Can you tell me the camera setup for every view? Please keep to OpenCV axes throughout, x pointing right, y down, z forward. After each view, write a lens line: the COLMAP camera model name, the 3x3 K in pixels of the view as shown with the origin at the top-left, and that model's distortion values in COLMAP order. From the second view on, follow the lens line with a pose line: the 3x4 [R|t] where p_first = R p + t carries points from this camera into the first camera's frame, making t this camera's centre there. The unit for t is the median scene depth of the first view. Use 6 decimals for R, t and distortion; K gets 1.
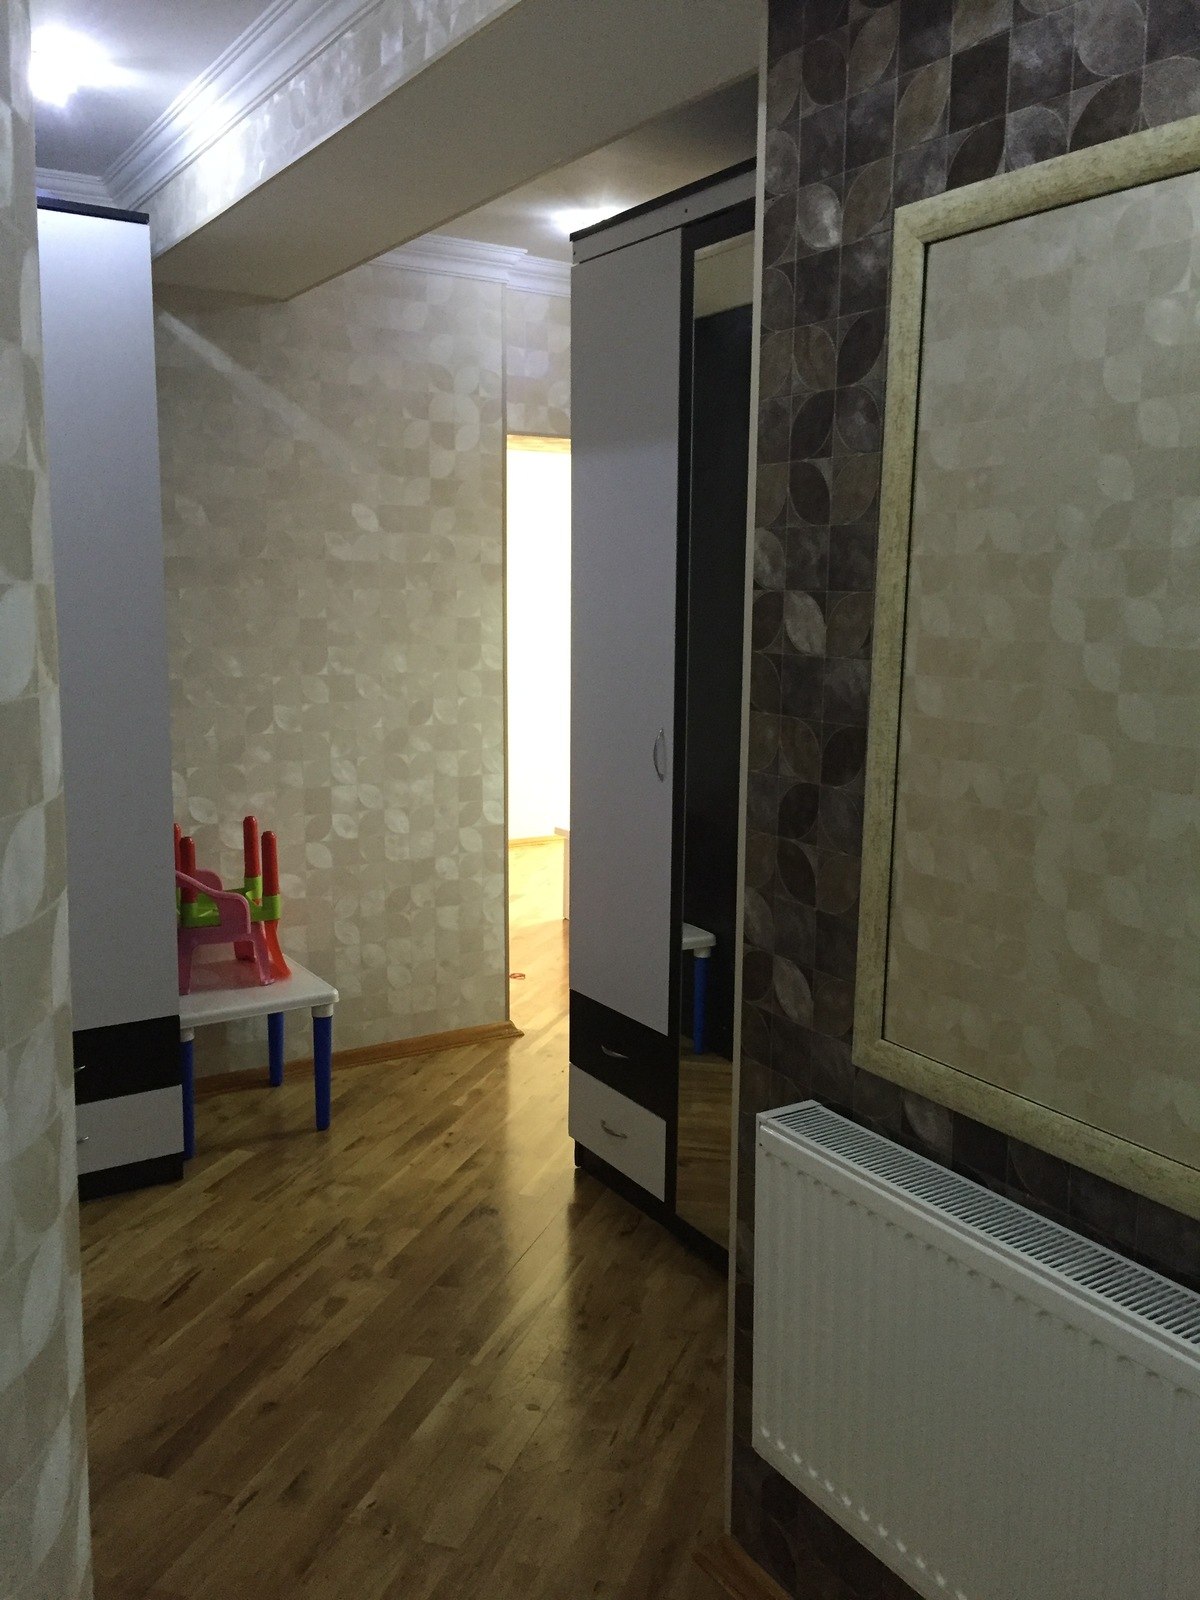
lens RADIAL K [[1365.9, 0, 600.0], [0, 1365.9, 800.0], [0, 0, 1]] dist [0.079292, -0.106137]
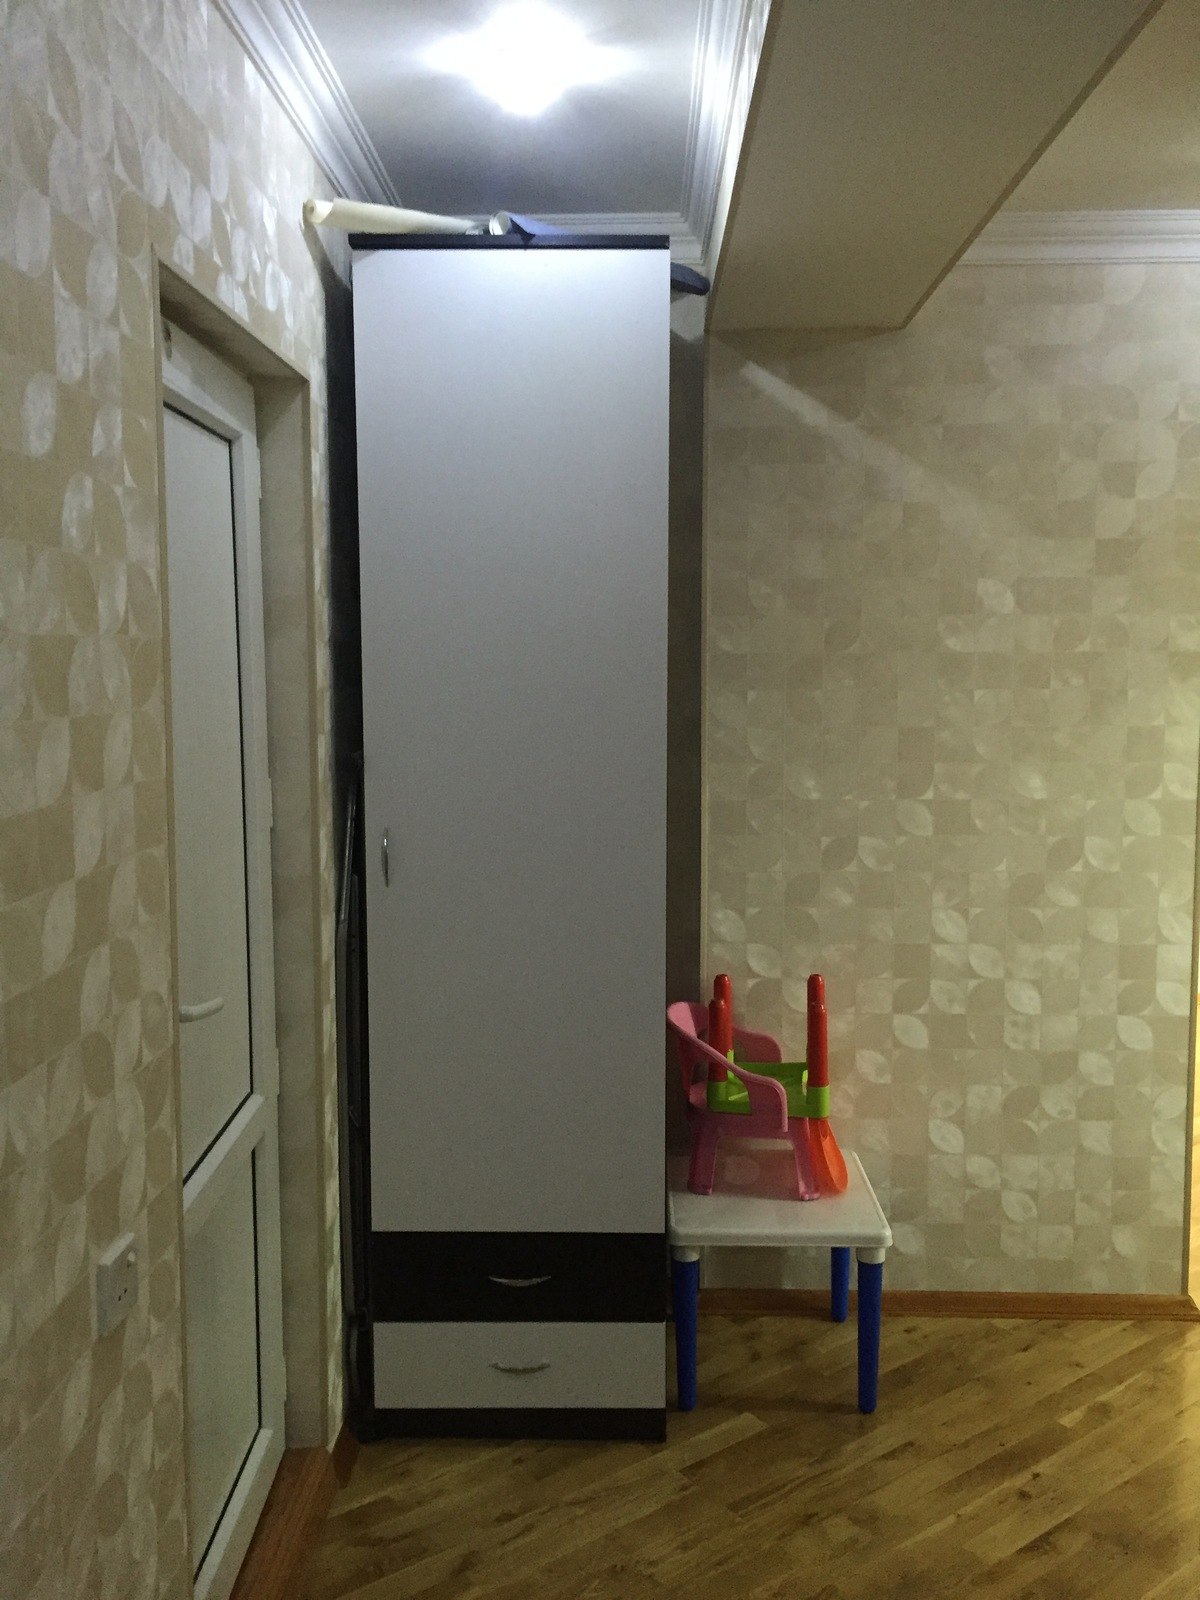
lens RADIAL K [[1365.9, 0, 600.0], [0, 1365.9, 800.0], [0, 0, 1]] dist [0.079292, -0.106137]
pose [[0.831281, 0.047235, -0.553841, 0.072720], [-0.075890, 0.996697, -0.028902, -0.054411], [0.550647, 0.066057, 0.832120, 0.253359]]
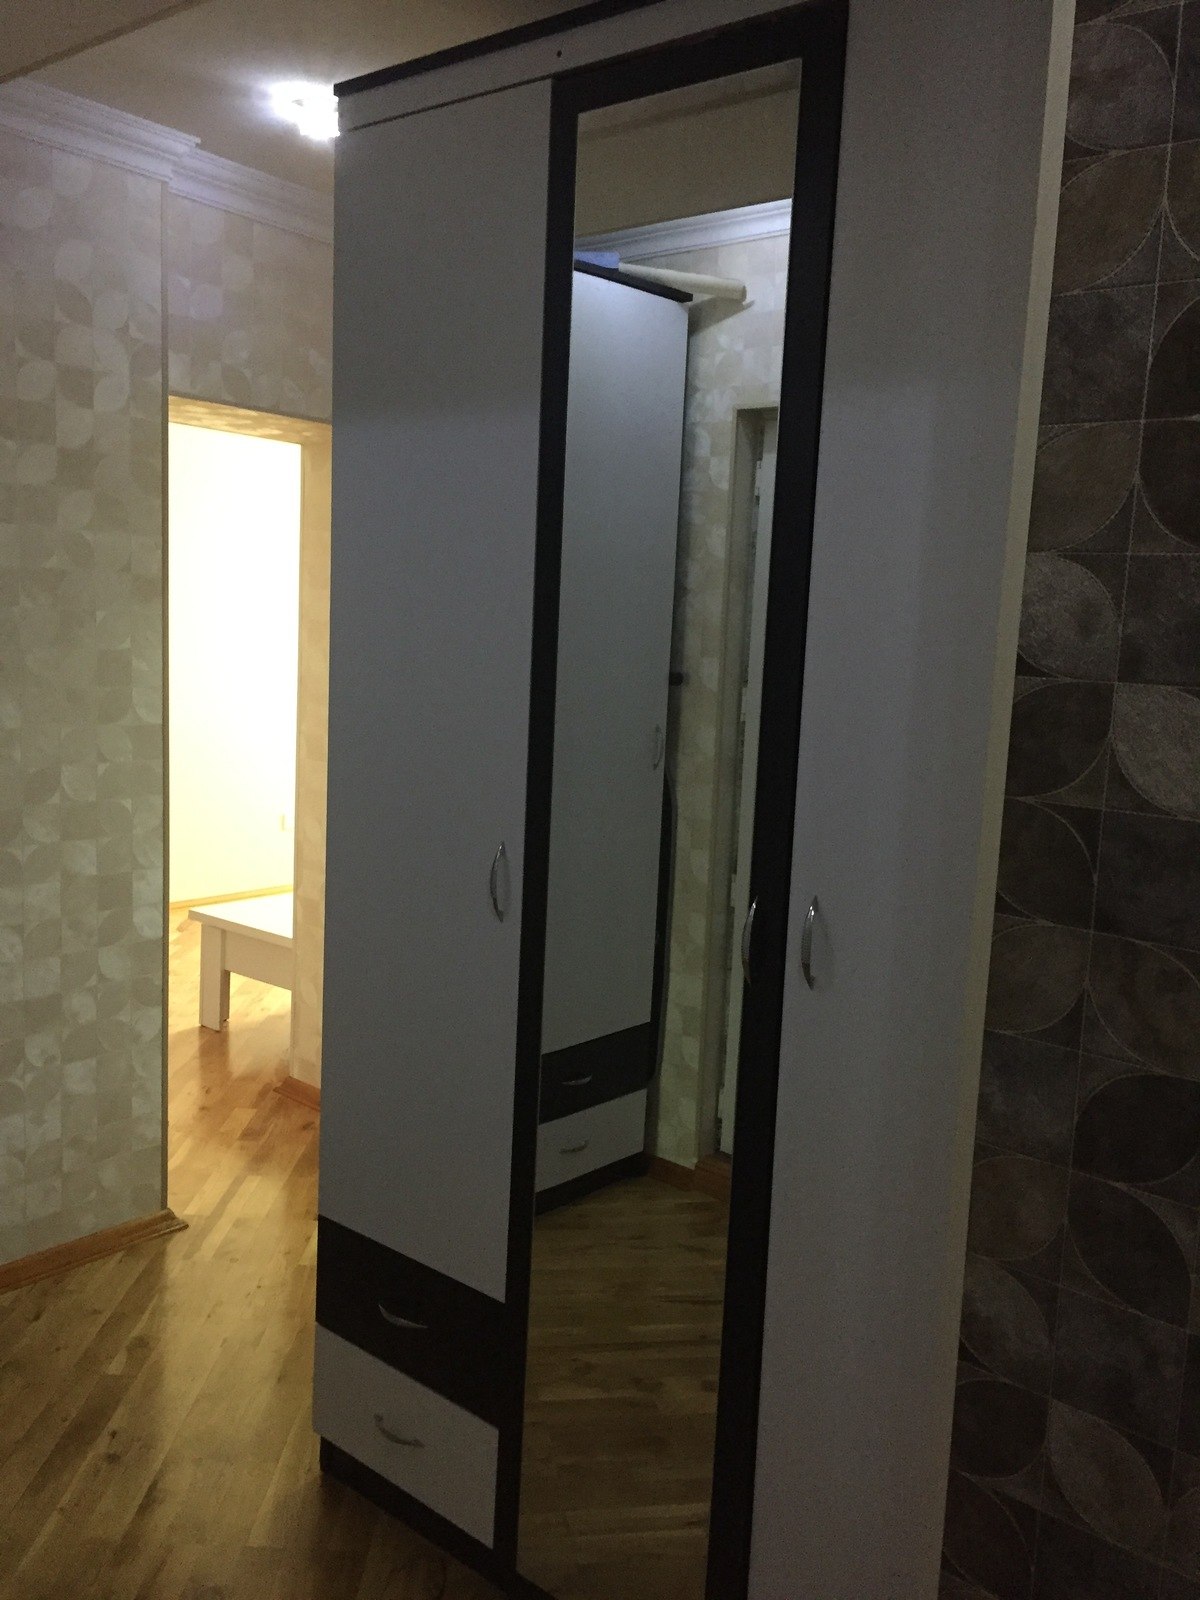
lens RADIAL K [[1365.9, 0, 600.0], [0, 1365.9, 800.0], [0, 0, 1]] dist [0.079292, -0.106137]
pose [[0.948163, -0.007065, 0.317707, -0.088755], [0.010993, 0.999884, -0.010575, -0.048295], [-0.317596, 0.013519, 0.948130, 0.265162]]
